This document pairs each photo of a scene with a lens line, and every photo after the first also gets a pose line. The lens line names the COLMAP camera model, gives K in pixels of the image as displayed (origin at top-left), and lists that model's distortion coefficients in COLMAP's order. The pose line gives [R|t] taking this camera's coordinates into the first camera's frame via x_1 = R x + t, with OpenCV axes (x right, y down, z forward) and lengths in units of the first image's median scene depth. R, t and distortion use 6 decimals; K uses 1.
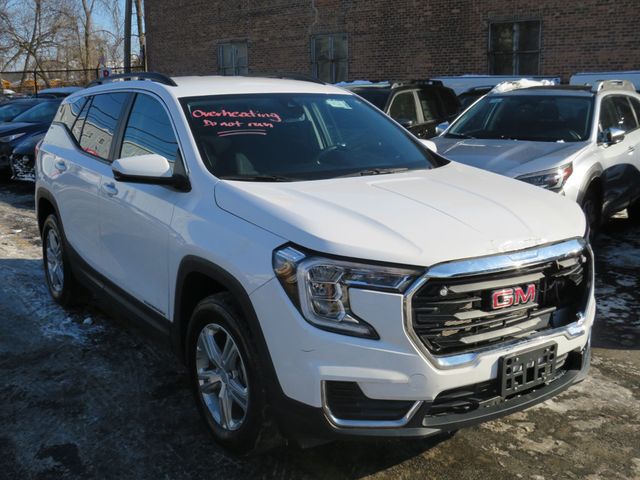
lens RADIAL K [[728.7, 0, 313.9], [0, 728.7, 258.3], [0, 0, 1]] dist [-0.039903, 0.000000]
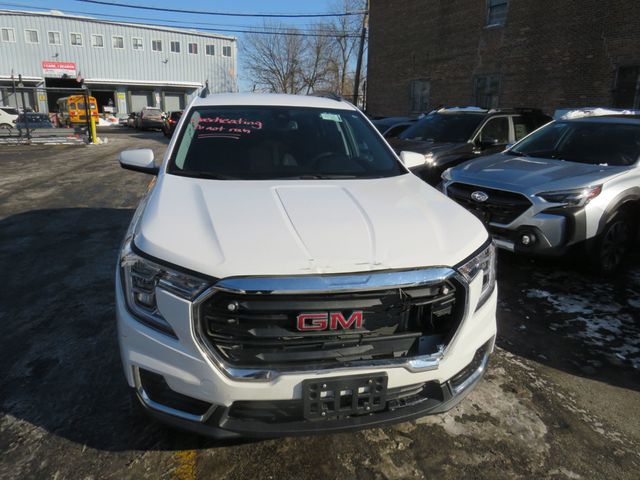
lens RADIAL K [[468.2, 0, 306.7], [0, 468.2, 234.8], [0, 0, 1]] dist [-0.031689, 0.024404]
pose [[0.924437, 0.130352, -0.358363, 0.196399], [-0.120455, 0.991463, 0.049911, -0.037195], [0.361810, -0.002973, 0.932247, 0.183741]]
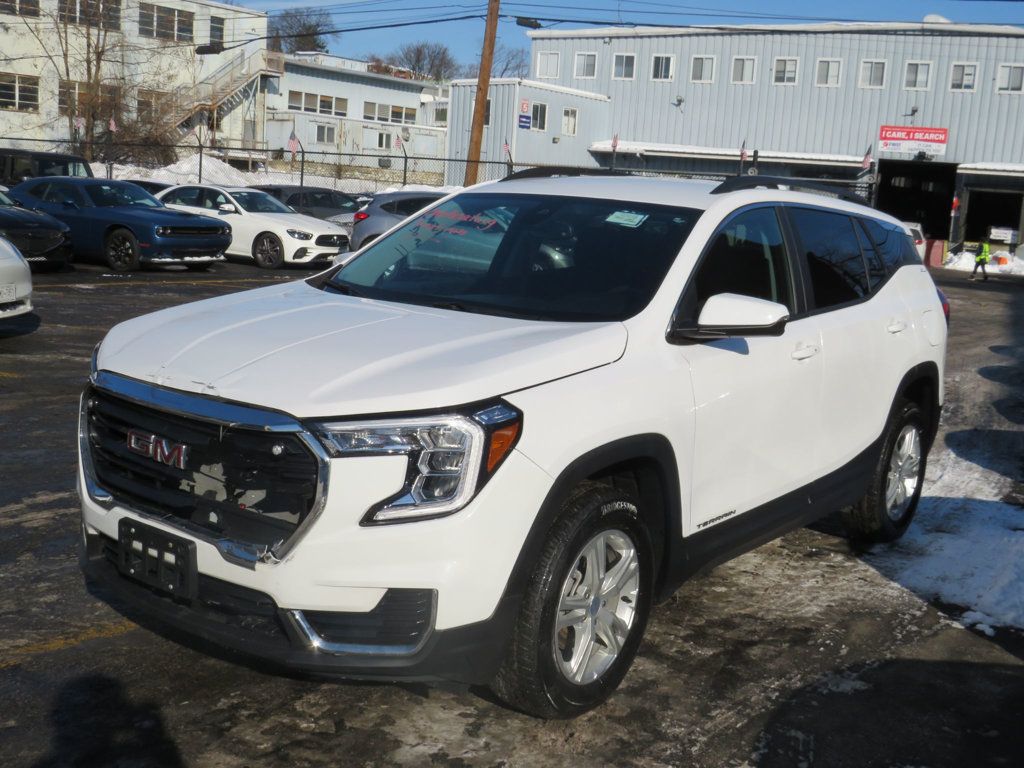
lens RADIAL K [[1166.0, 0, 489.8], [0, 1166.0, 378.5], [0, 0, 1]] dist [-0.039903, 0.000000]
pose [[0.326580, 0.184202, -0.927046, 0.633187], [-0.284345, 0.954536, 0.089495, -0.093163], [0.901384, 0.234374, 0.364109, 0.374406]]
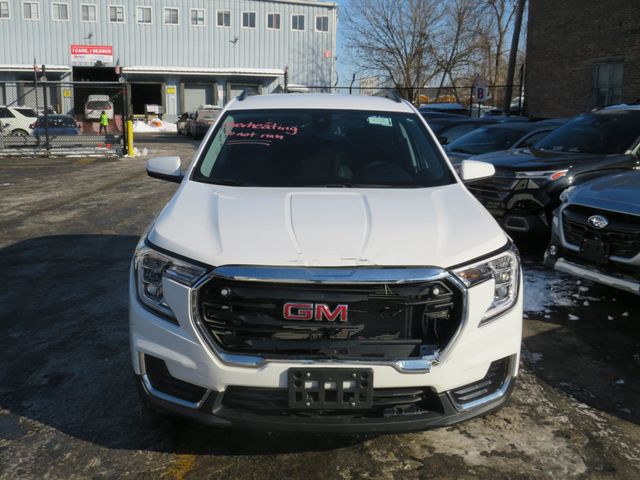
lens RADIAL K [[728.7, 0, 309.8], [0, 728.7, 241.4], [0, 0, 1]] dist [-0.039903, 0.000000]
pose [[0.840005, 0.121496, -0.528801, 0.343581], [-0.145789, 0.989306, -0.004287, -0.016789], [0.522625, 0.080695, 0.848735, 0.058446]]
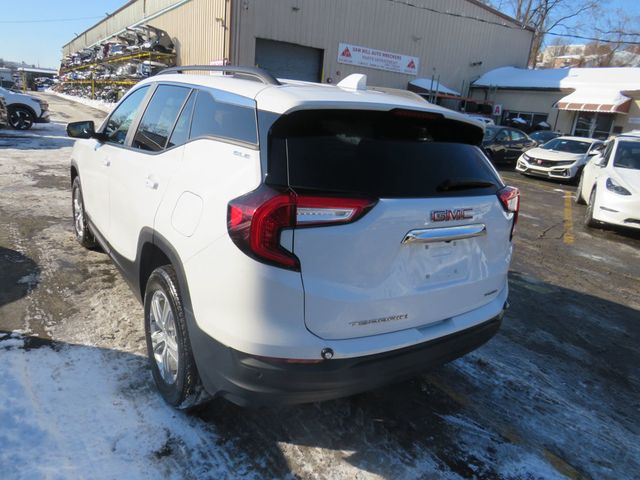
lens RADIAL K [[468.2, 0, 313.2], [0, 468.2, 245.8], [0, 0, 1]] dist [-0.031689, 0.024404]
pose [[-0.997727, -0.062851, -0.024300, -0.173519], [-0.066705, 0.870060, 0.488413, -0.278518], [-0.009555, 0.488923, -0.872274, 1.276938]]
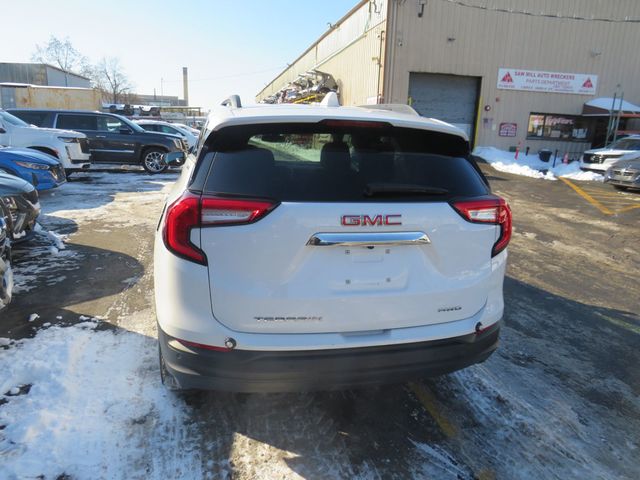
lens RADIAL K [[468.2, 0, 305.2], [0, 468.2, 243.0], [0, 0, 1]] dist [-0.031689, 0.024404]
pose [[-0.932162, -0.094104, 0.349597, -0.328727], [0.066562, 0.904622, 0.420985, -0.271108], [-0.355869, 0.415696, -0.836991, 1.275275]]
